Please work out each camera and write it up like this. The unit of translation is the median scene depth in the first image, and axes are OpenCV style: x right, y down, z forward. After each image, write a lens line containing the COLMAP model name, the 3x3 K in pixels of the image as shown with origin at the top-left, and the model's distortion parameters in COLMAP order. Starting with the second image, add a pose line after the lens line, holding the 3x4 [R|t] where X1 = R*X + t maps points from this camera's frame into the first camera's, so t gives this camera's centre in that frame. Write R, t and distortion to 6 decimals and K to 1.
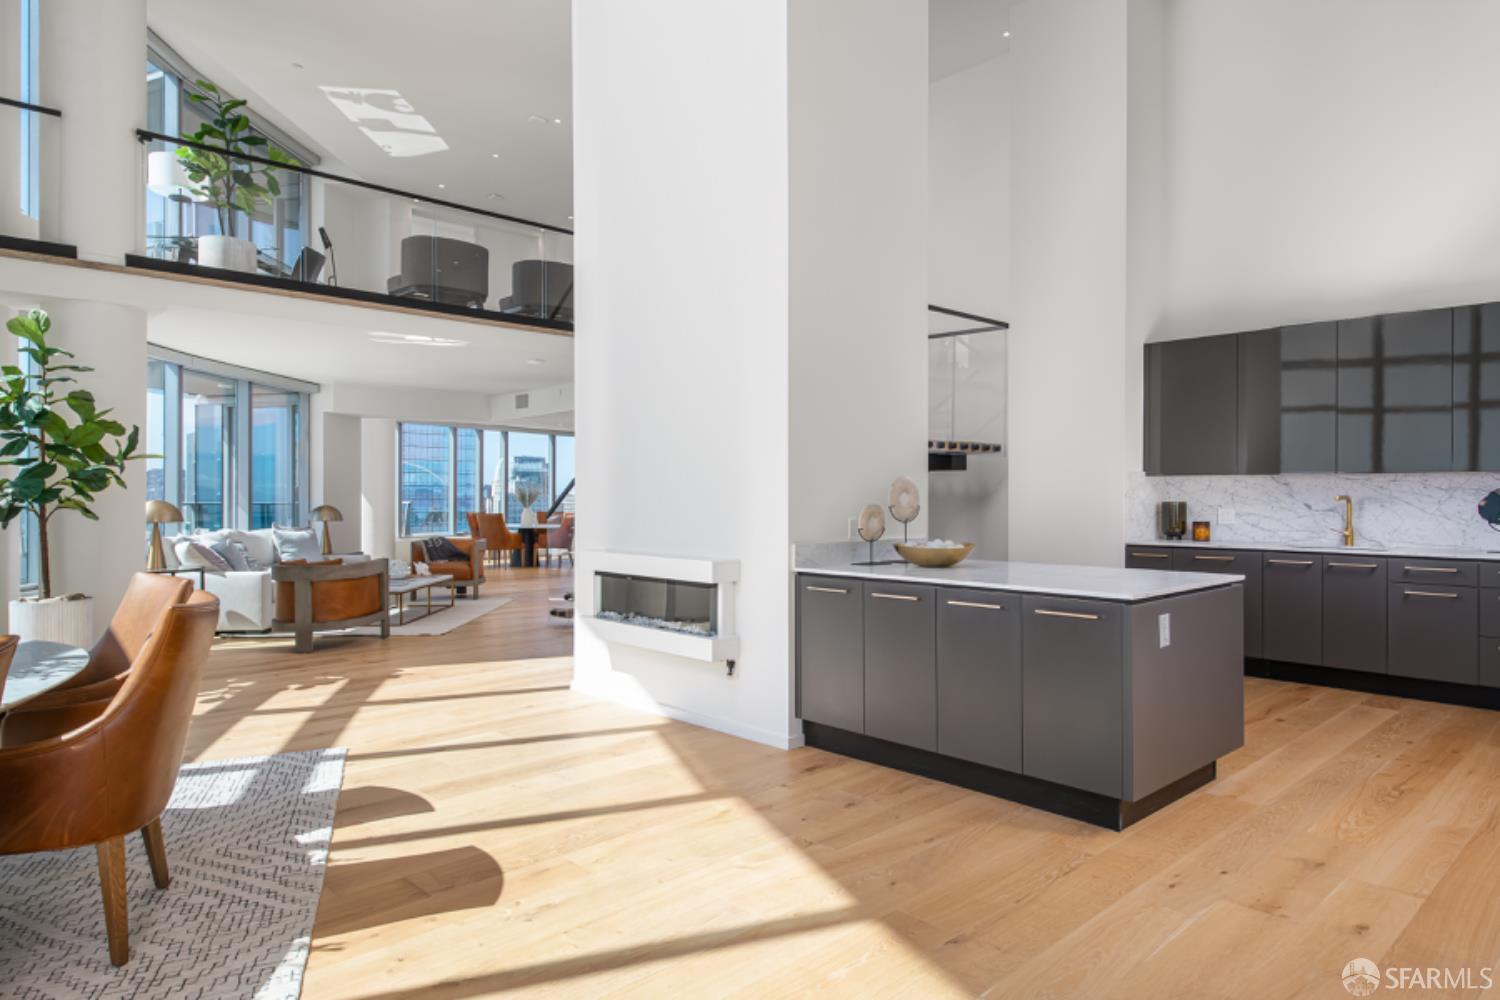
lens RADIAL K [[880.0, 0, 750.0], [0, 880.0, 500.0], [0, 0, 1]] dist [-0.015821, -0.000109]
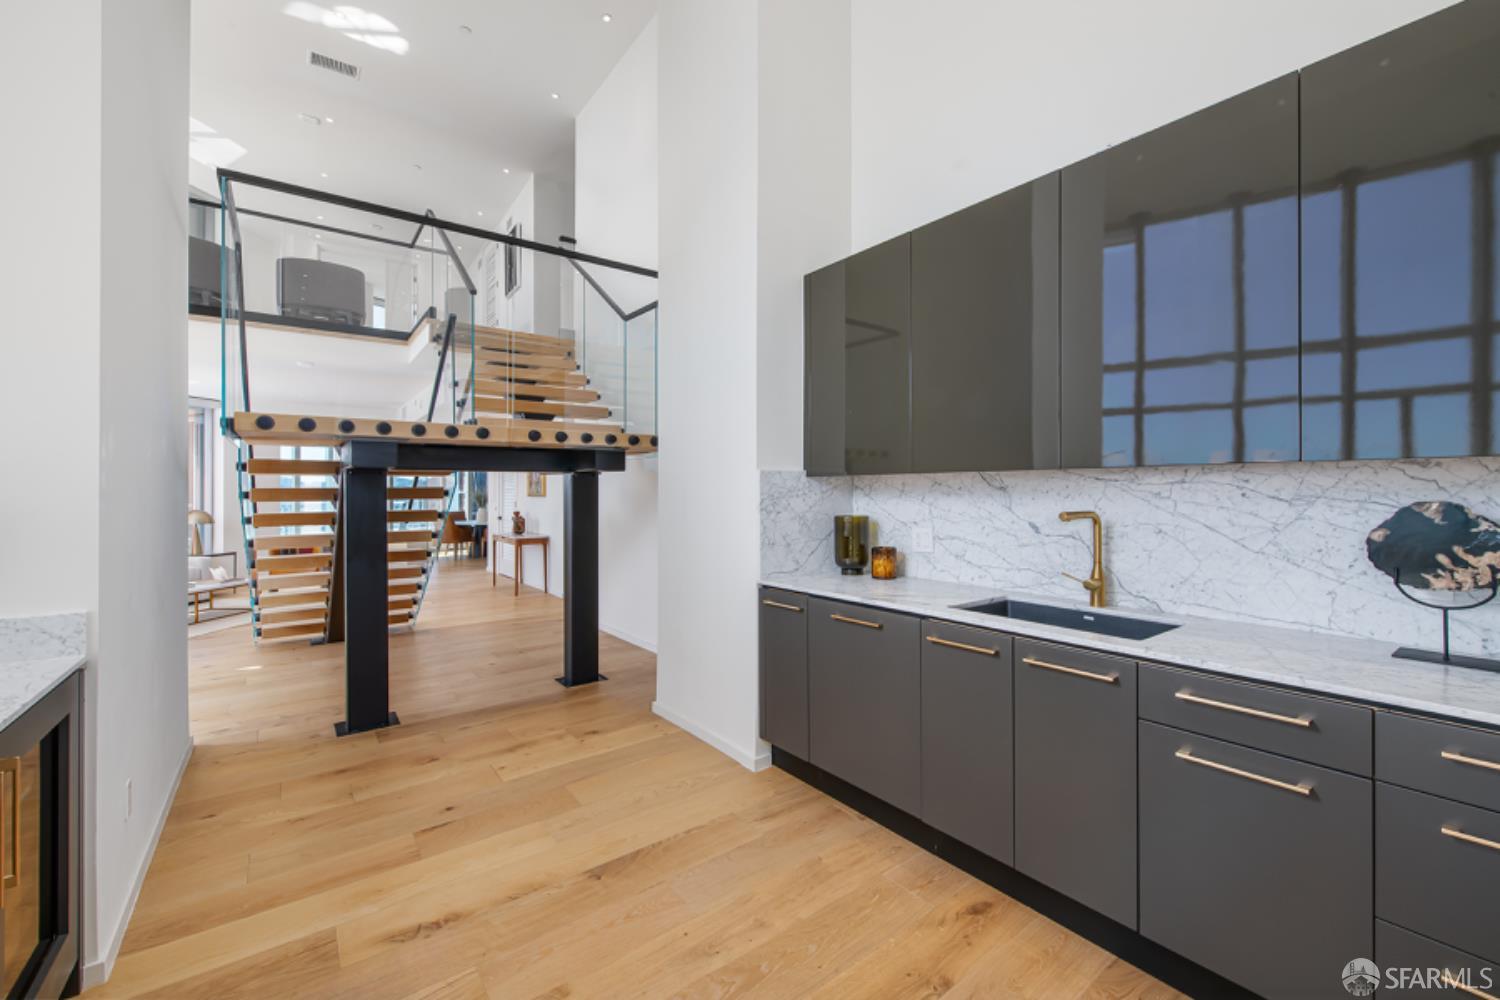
lens RADIAL K [[617.8, 0, 750.0], [0, 617.8, 500.0], [0, 0, 1]] dist [-0.001574, -0.000243]
pose [[0.997207, -0.004607, -0.074545, 0.467378], [0.005205, 0.999956, 0.007823, -0.014360], [0.074506, -0.008189, 0.997187, 0.566496]]
